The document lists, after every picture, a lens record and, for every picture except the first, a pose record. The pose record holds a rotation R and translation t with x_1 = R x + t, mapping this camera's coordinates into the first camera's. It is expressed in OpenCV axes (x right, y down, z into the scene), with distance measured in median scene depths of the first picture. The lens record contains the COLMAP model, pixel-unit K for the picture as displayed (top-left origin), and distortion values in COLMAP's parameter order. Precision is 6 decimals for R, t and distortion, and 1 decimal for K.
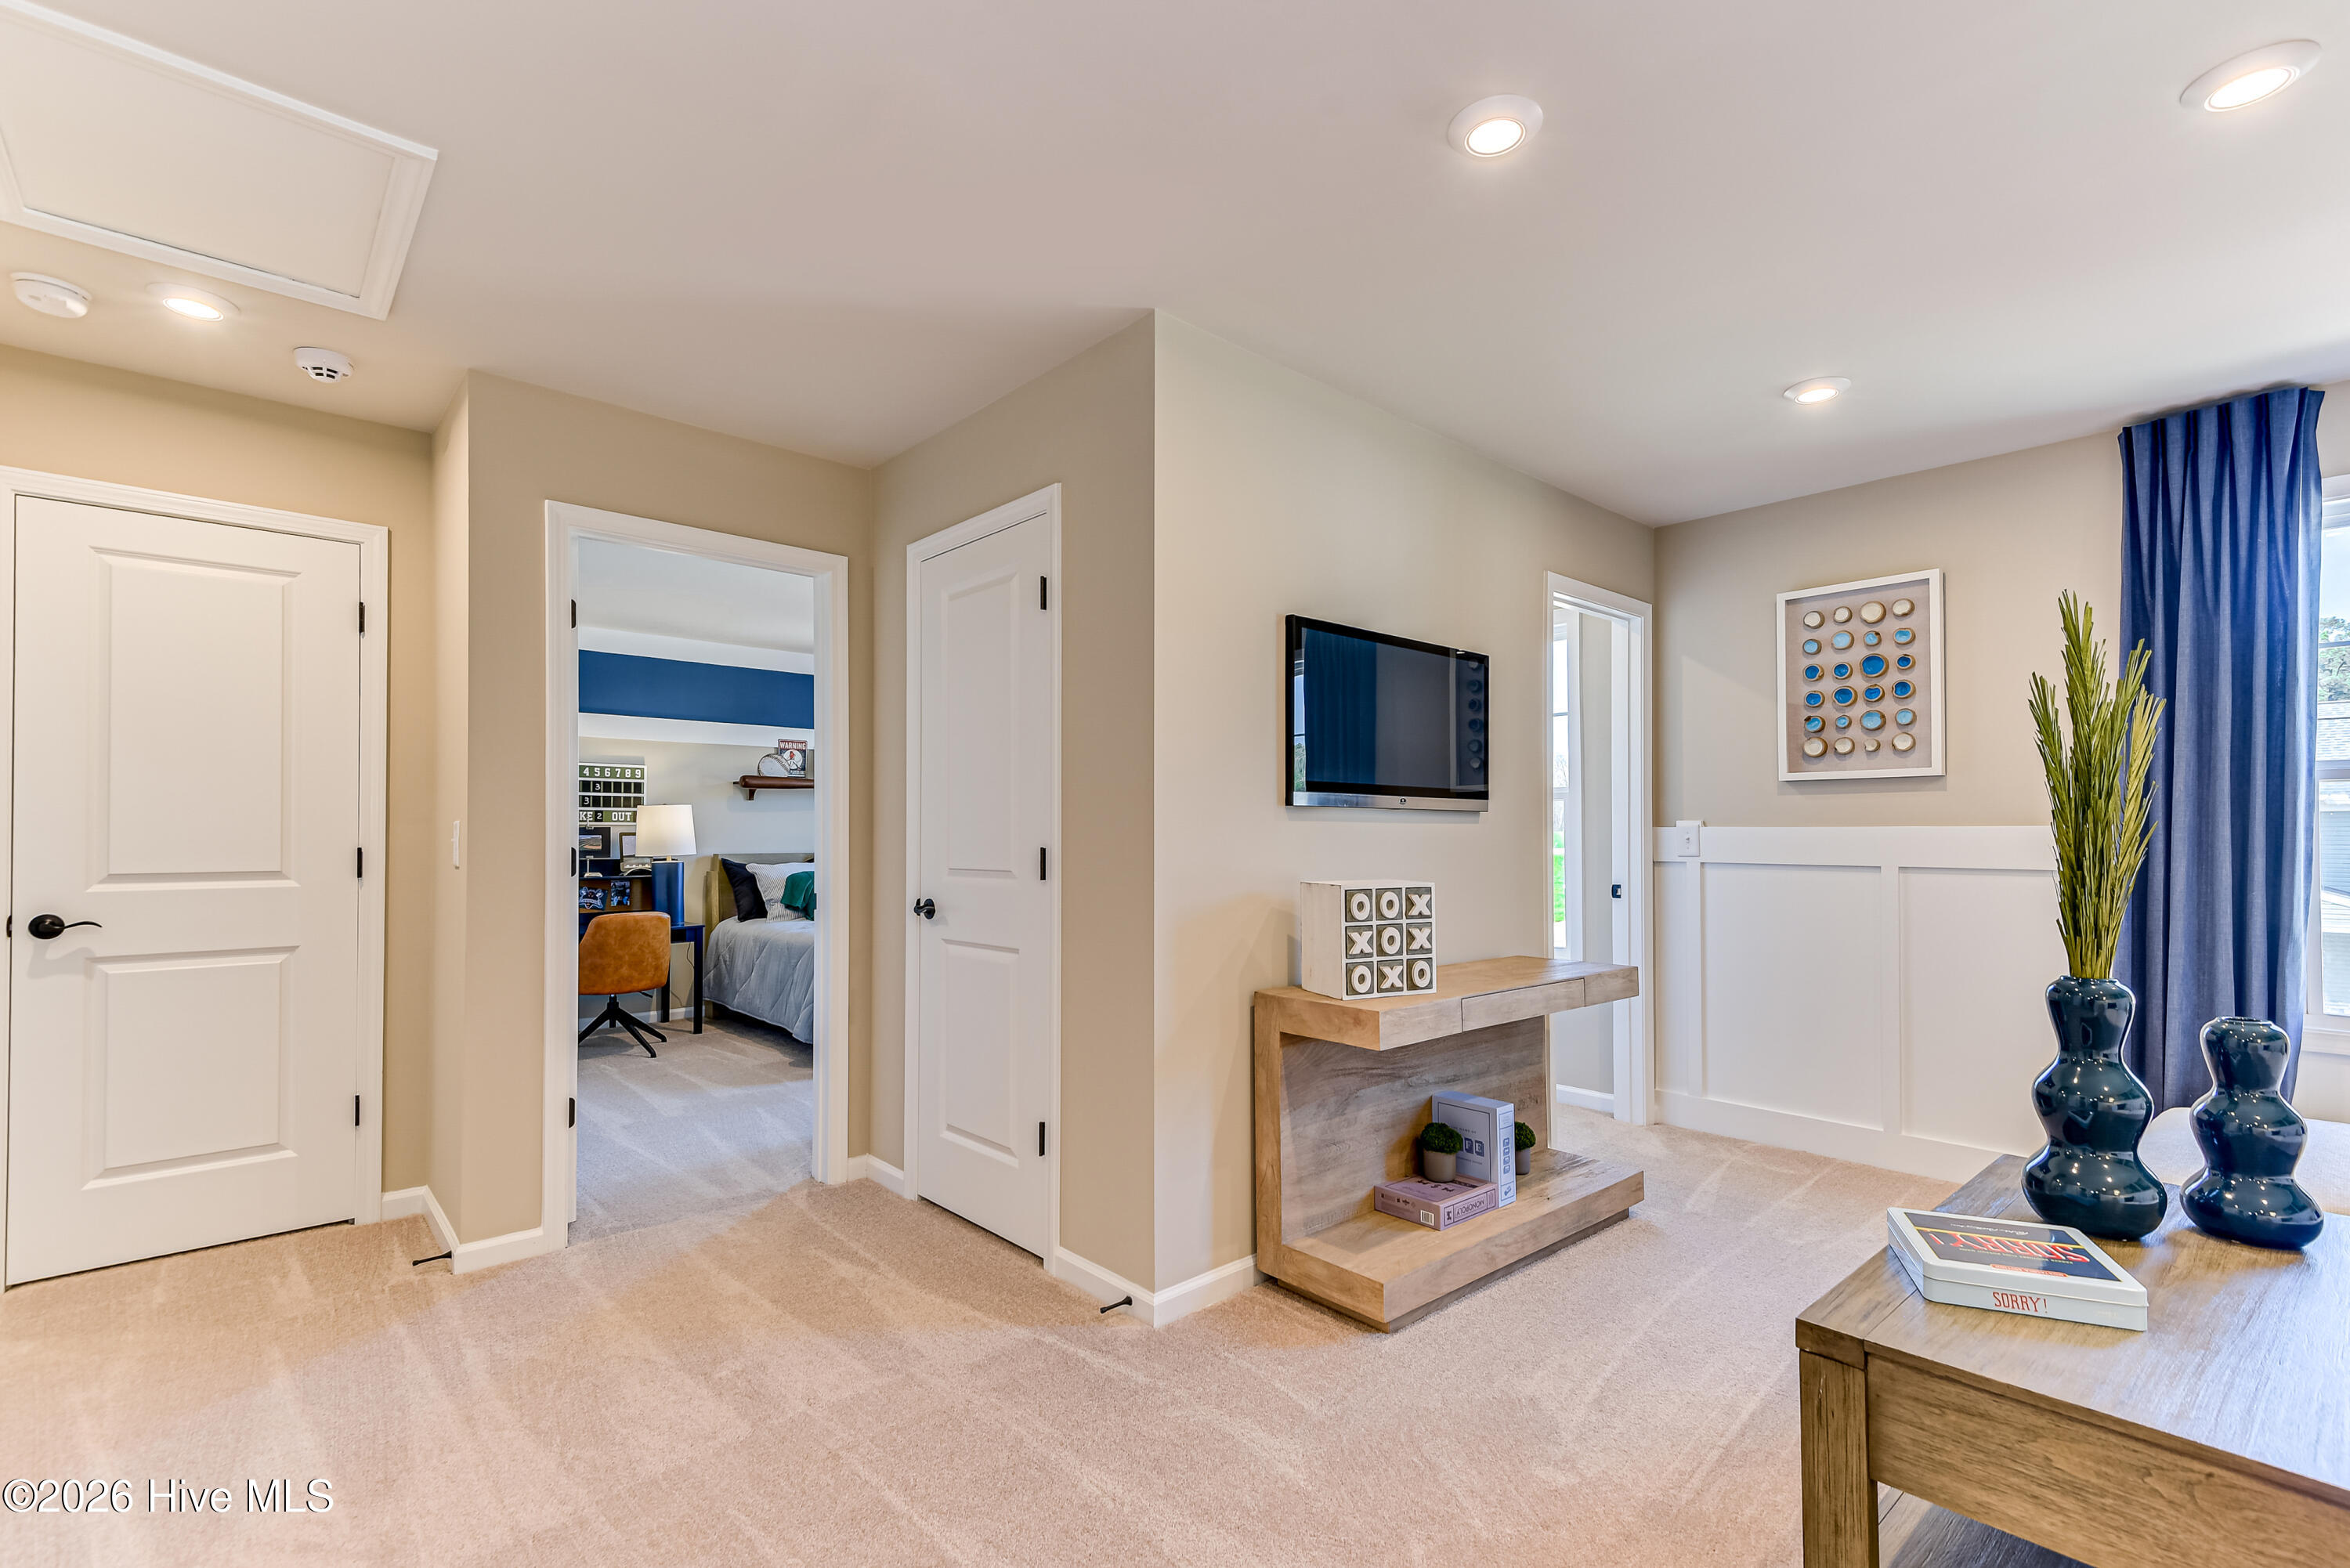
lens RADIAL K [[1055.2, 0, 1176.5], [0, 1055.2, 813.3], [0, 0, 1]] dist [0.003717, -0.000856]
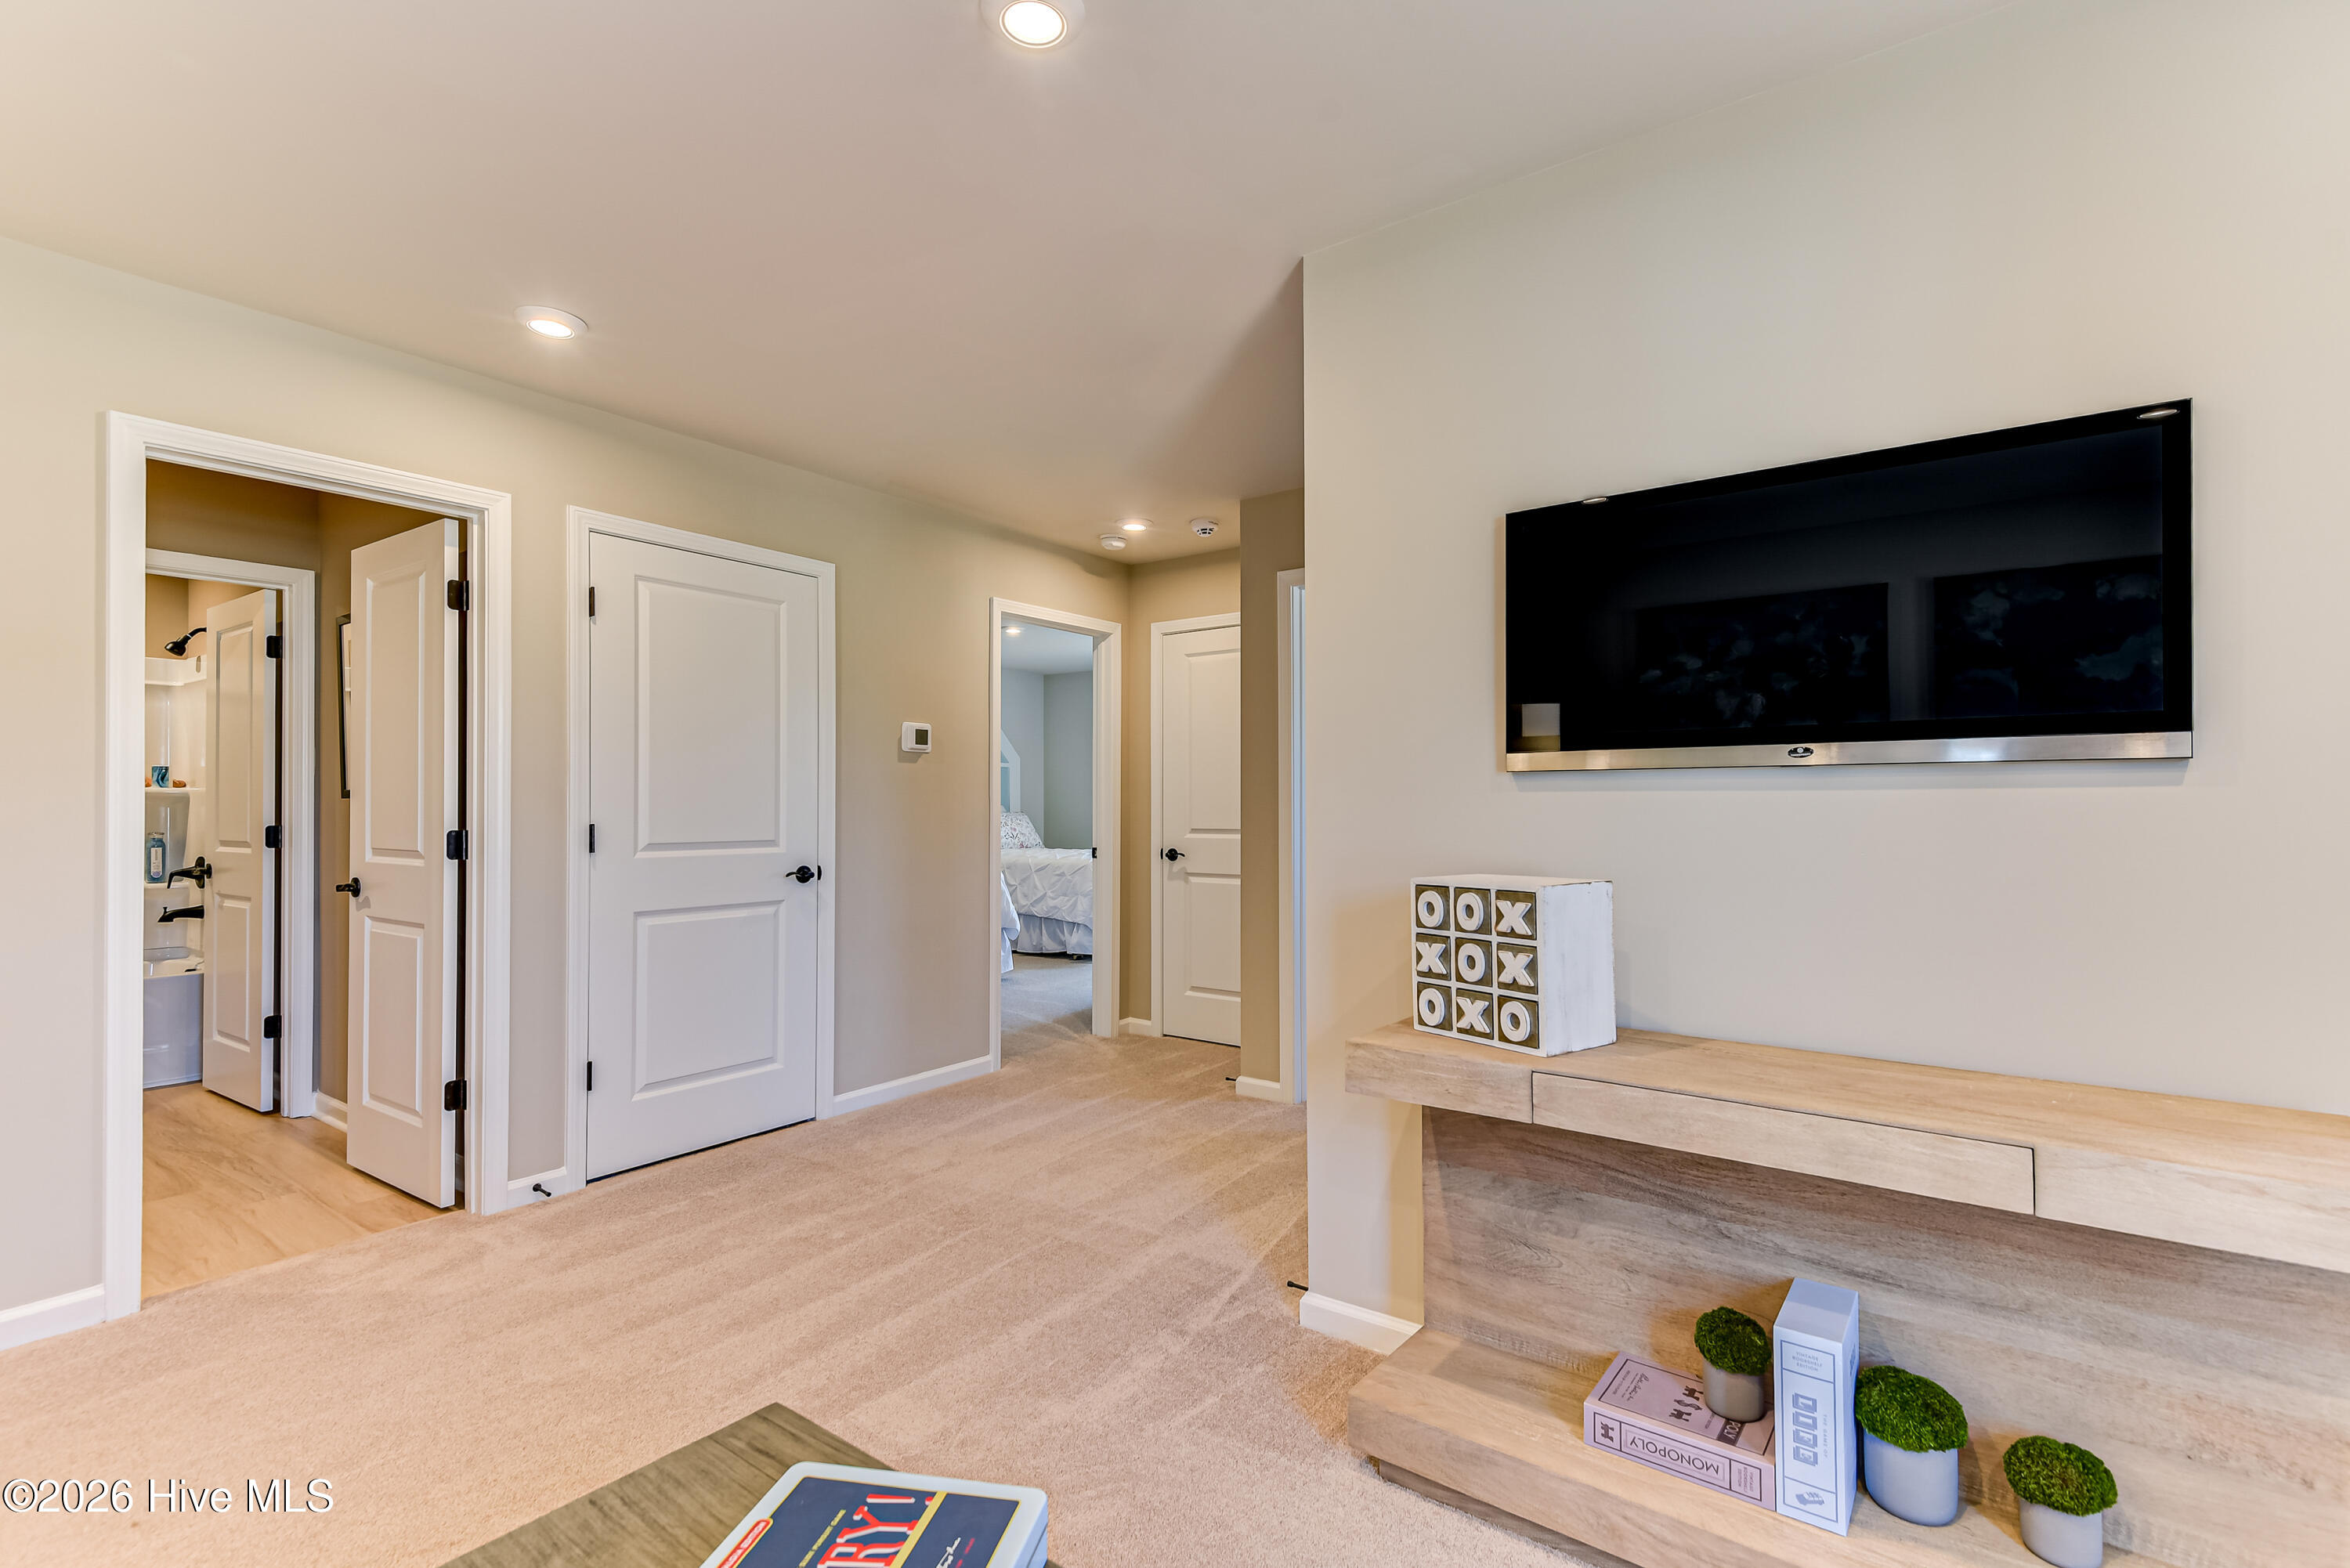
lens RADIAL K [[1060.0, 0, 1173.9], [0, 1060.0, 789.7], [0, 0, 1]] dist [0.011698, -0.000050]
pose [[0.193765, -0.013017, -0.980962, 0.830176], [0.022189, 0.999714, -0.008883, 0.007189], [0.980797, -0.020045, 0.193998, 0.647618]]
